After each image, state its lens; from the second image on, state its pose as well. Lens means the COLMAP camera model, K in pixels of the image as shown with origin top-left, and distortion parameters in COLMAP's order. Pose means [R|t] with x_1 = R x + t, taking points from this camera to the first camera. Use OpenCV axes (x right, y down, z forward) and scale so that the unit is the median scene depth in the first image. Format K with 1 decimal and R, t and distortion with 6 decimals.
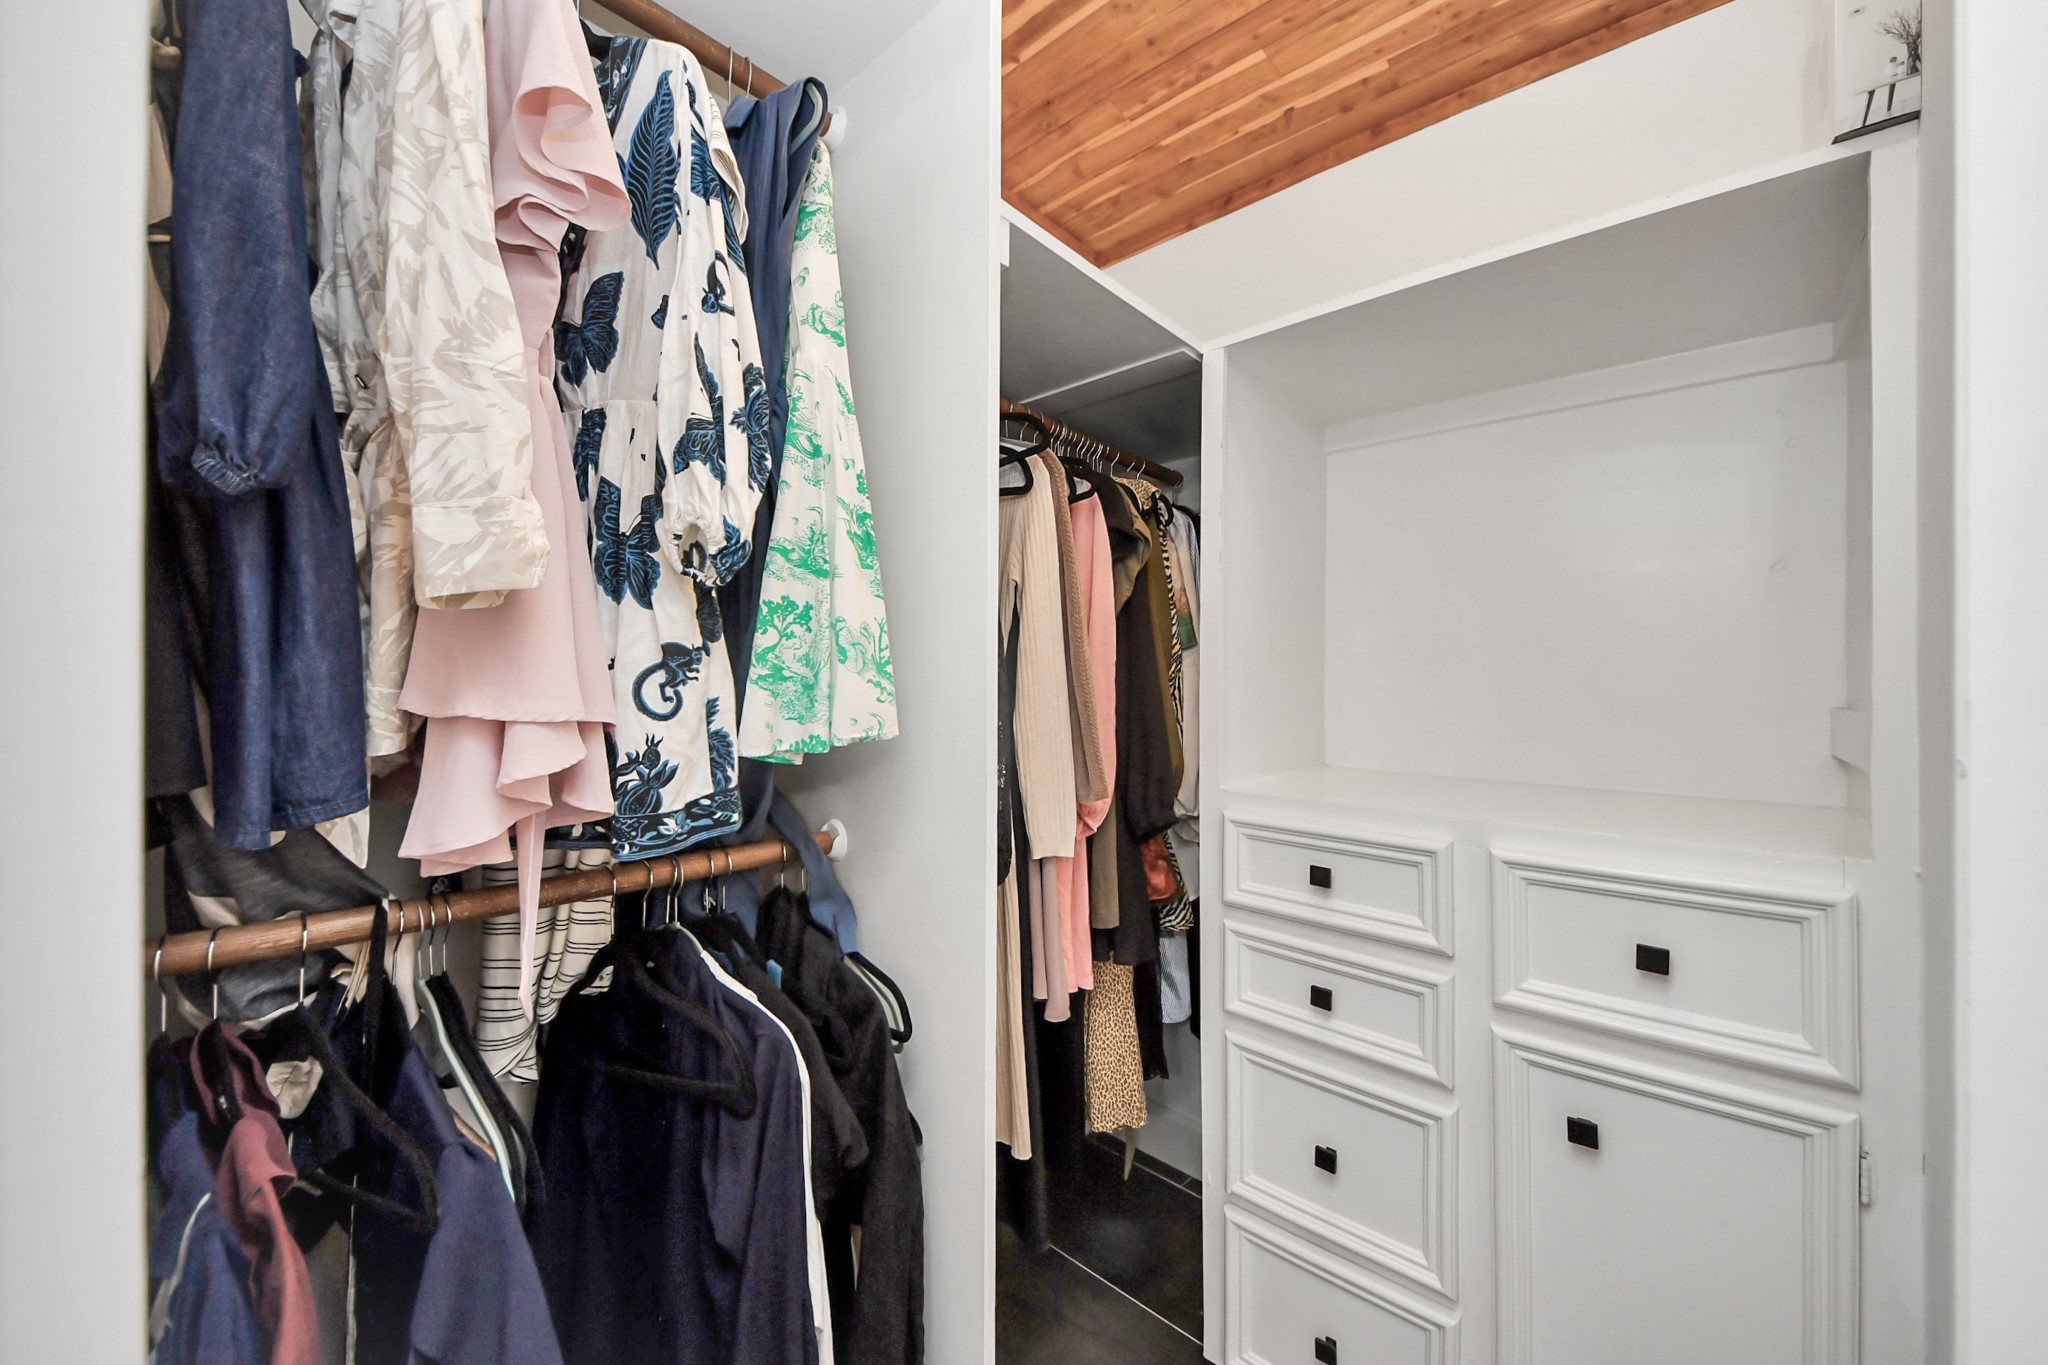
lens RADIAL K [[745.5, 0, 1046.1], [0, 745.5, 691.8], [0, 0, 1]] dist [0.009964, -0.007679]
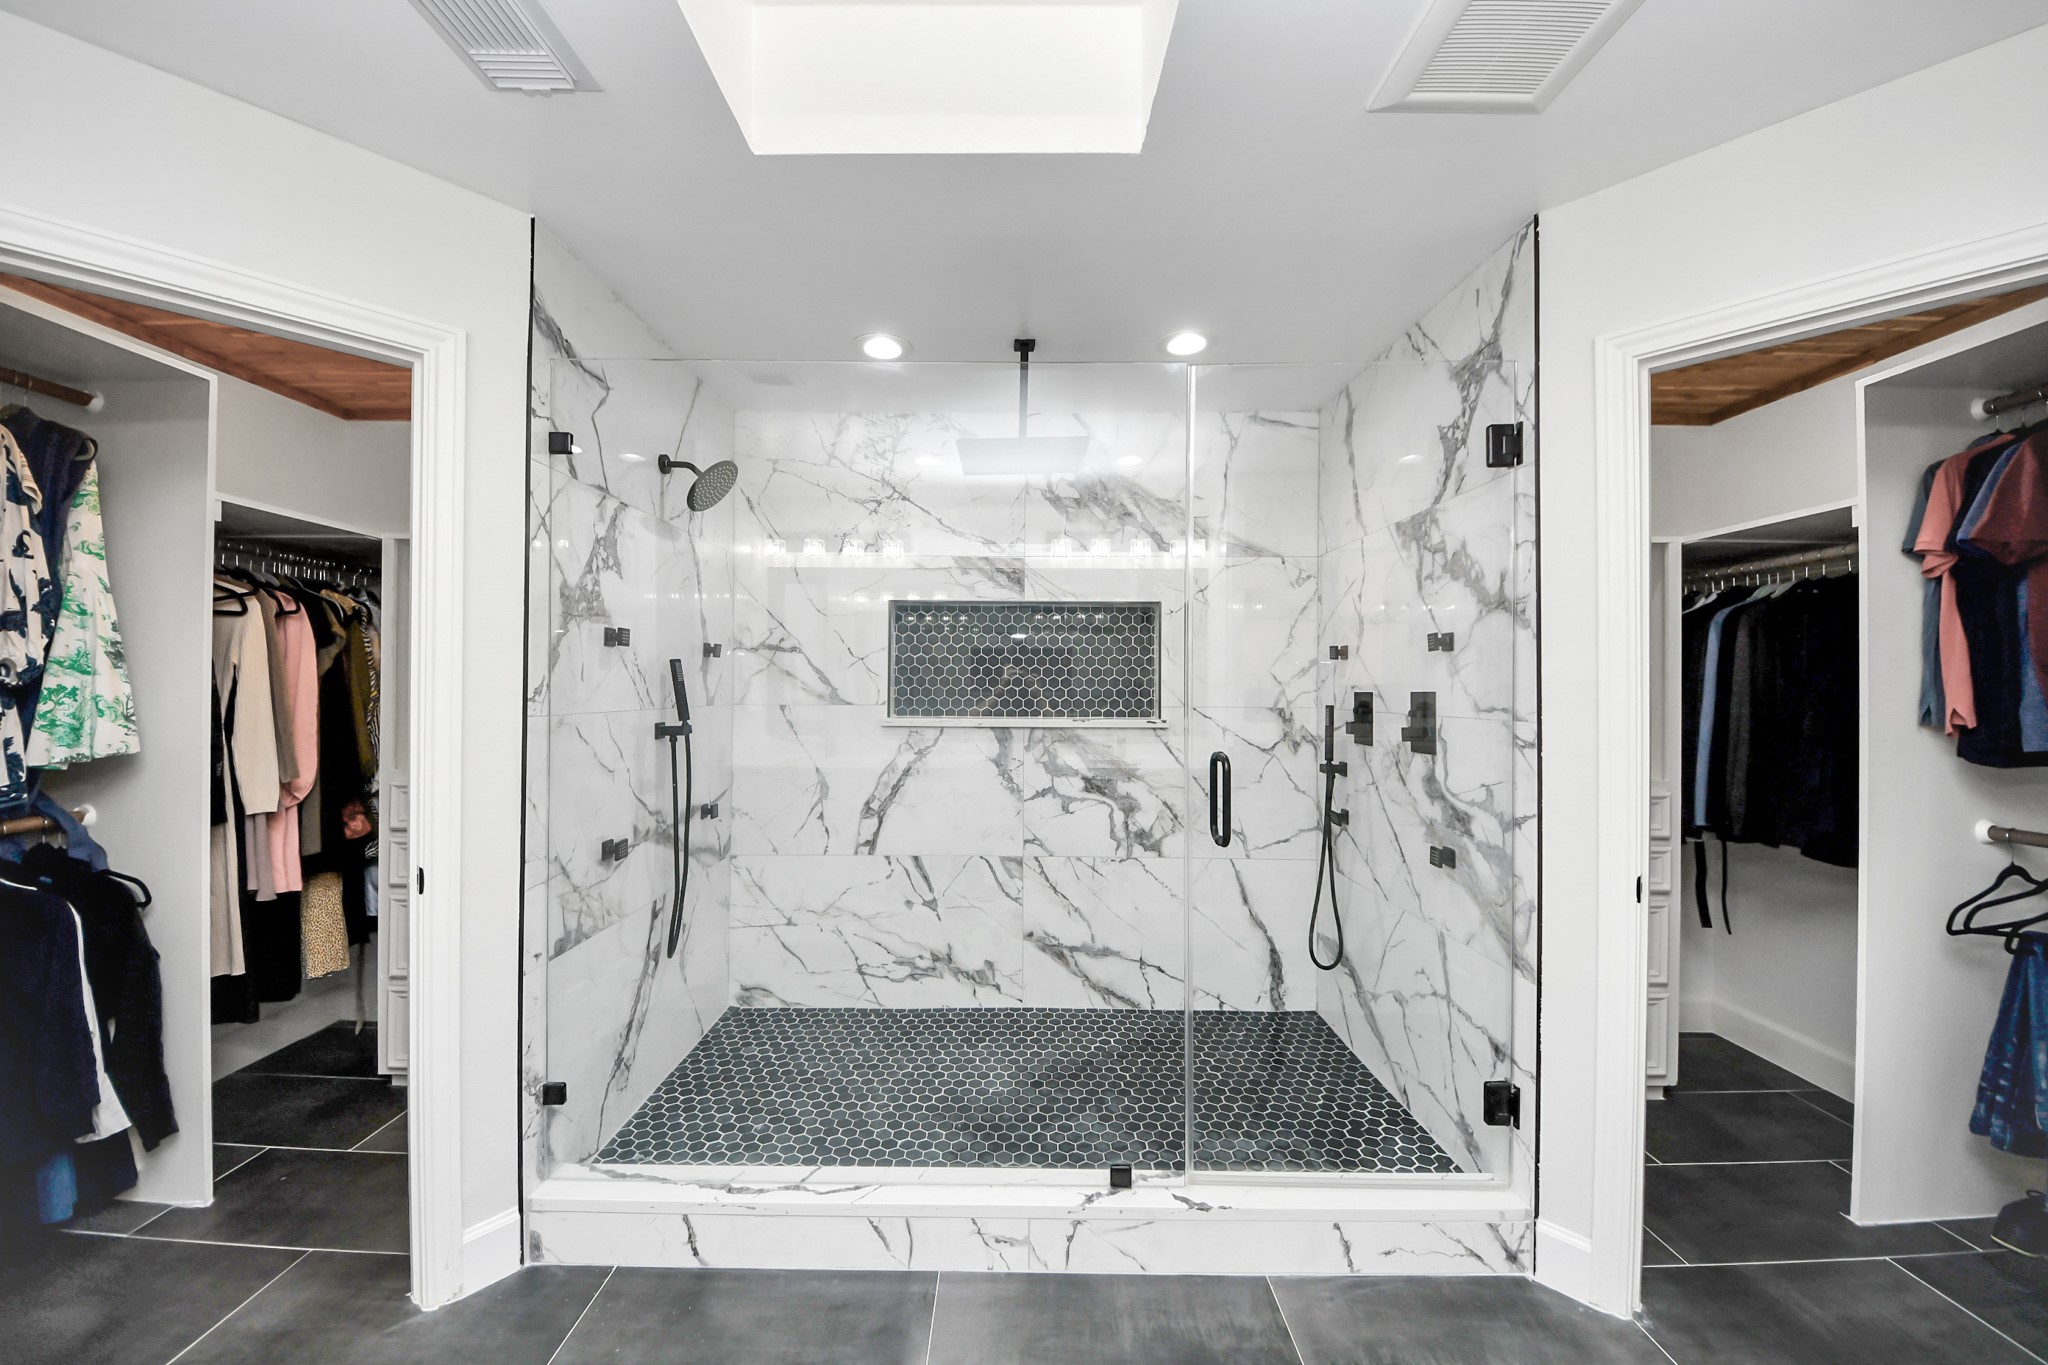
lens RADIAL K [[745.5, 0, 1057.7], [0, 745.5, 675.2], [0, 0, 1]] dist [0.009964, -0.007679]
pose [[0.740557, 0.003142, 0.671986, 0.292721], [0.006863, 0.999902, -0.012238, -0.108345], [-0.671959, 0.013675, 0.740462, -2.217380]]
